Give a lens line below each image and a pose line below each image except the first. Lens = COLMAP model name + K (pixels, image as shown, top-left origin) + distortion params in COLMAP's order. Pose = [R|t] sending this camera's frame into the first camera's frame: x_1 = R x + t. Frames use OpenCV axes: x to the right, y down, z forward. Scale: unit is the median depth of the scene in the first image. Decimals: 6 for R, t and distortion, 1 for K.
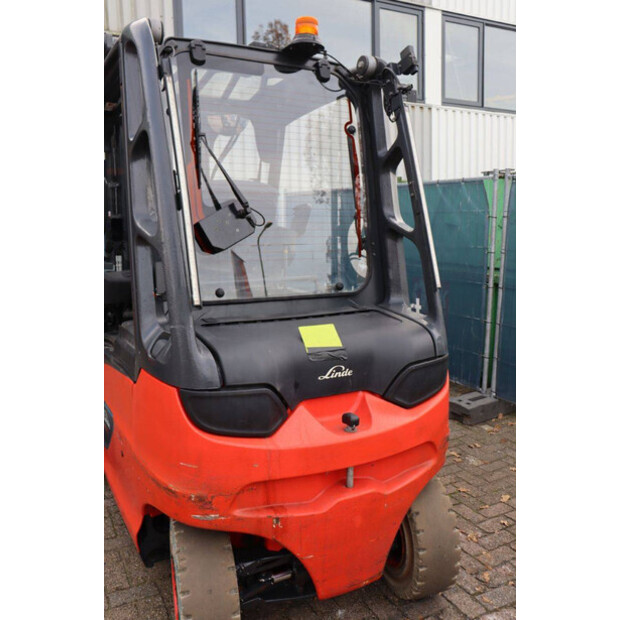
lens RADIAL K [[565.0, 0, 310.0], [0, 565.0, 310.0], [0, 0, 1]] dist [-0.132487, 0.158372]
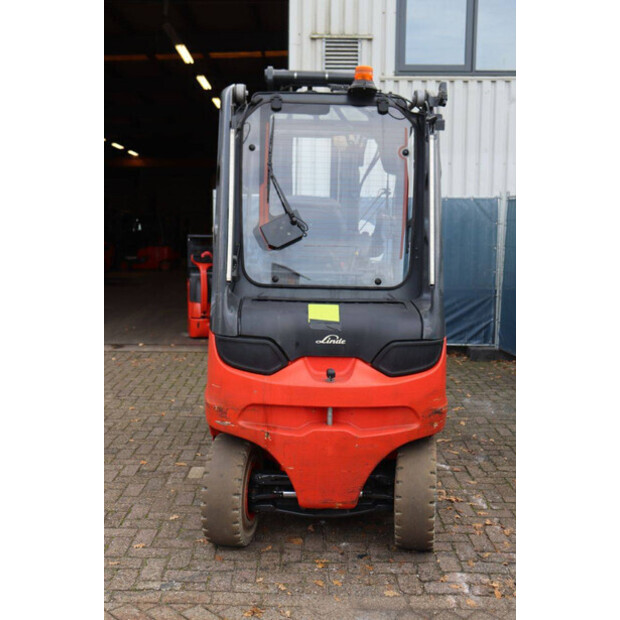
lens RADIAL K [[722.7, 0, 310.0], [0, 722.7, 310.0], [0, 0, 1]] dist [-0.002135, 0.060699]
pose [[0.886906, 0.072533, -0.456220, 0.680762], [-0.090228, 0.995774, -0.017092, 0.063592], [0.453052, 0.056322, 0.889703, -0.494024]]
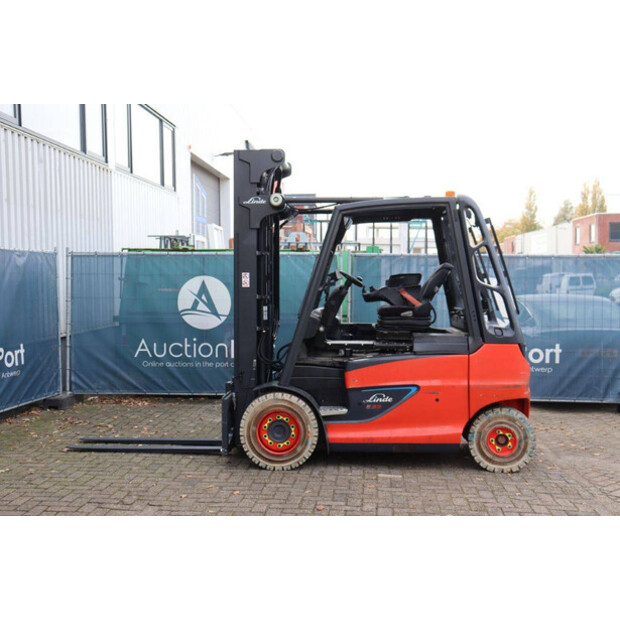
lens RADIAL K [[758.9, 0, 310.0], [0, 758.9, 310.0], [0, 0, 1]] dist [0.005268, 0.072374]
pose [[0.537366, -0.026157, 0.842943, -2.897322], [0.126620, 0.990692, -0.049977, 0.025944], [-0.833790, 0.133589, 0.535676, -0.096235]]
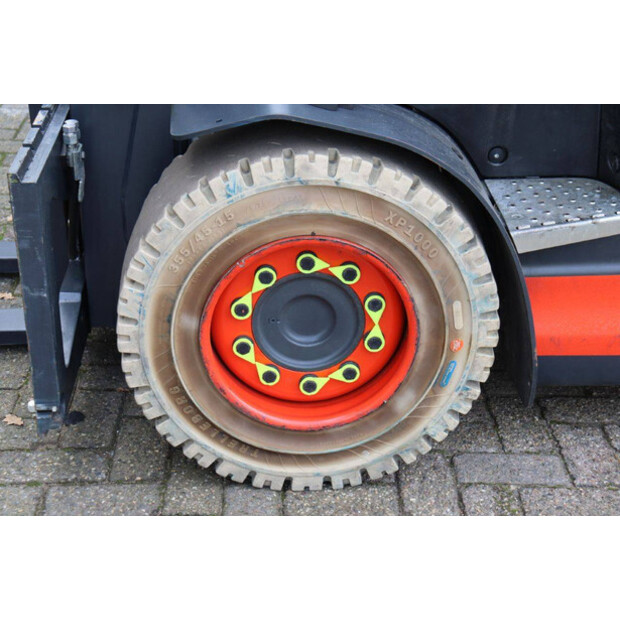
lens RADIAL K [[1113.7, 0, 310.0], [0, 1113.7, 310.0], [0, 0, 1]] dist [0.017520, 0.022917]
pose [[0.446004, -0.403036, 0.799151, -1.315432], [0.119899, 0.911732, 0.392899, -0.031016], [-0.886964, -0.079417, 0.454960, 1.148292]]
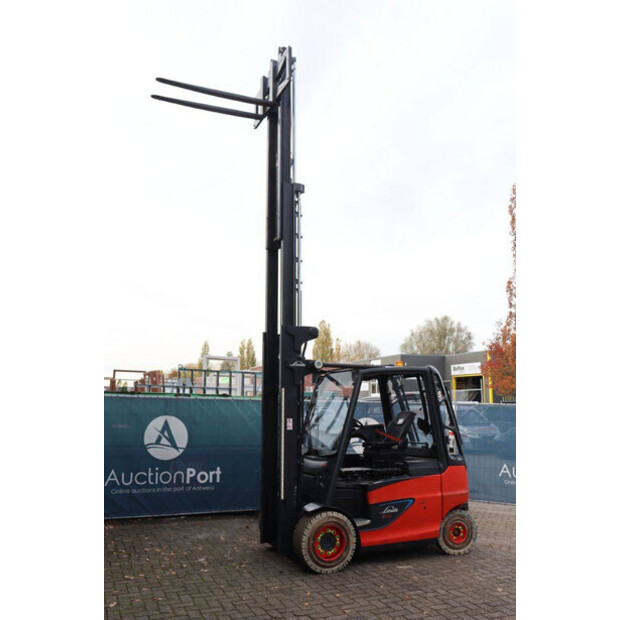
lens RADIAL K [[565.0, 0, 310.0], [0, 565.0, 310.0], [0, 0, 1]] dist [-0.132487, 0.158372]
pose [[0.088153, 0.181174, 0.979492, -3.413992], [0.146951, 0.970196, -0.192680, -0.260175], [-0.985208, 0.160923, 0.058902, 1.284895]]
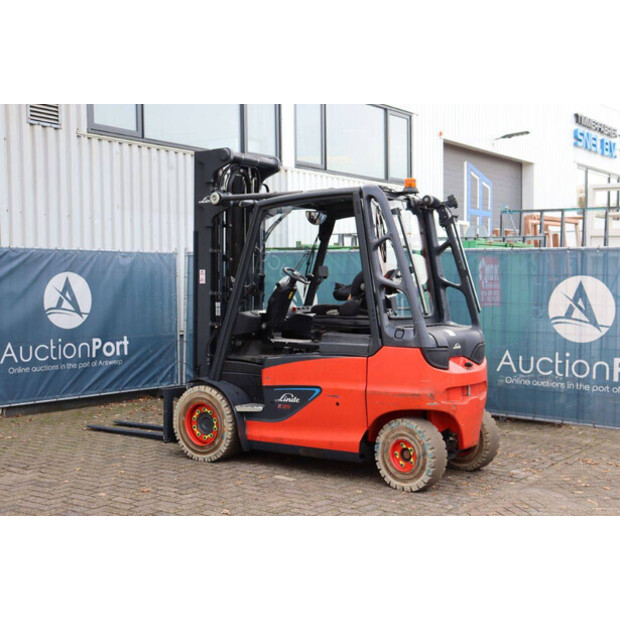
lens RADIAL K [[888.3, 0, 310.0], [0, 888.3, 310.0], [0, 0, 1]] dist [0.087846, 0.052218]
pose [[0.894333, -0.003137, 0.447391, -1.782665], [0.059311, 0.991981, -0.111607, 0.283944], [-0.443453, 0.126349, 0.887347, -1.645697]]
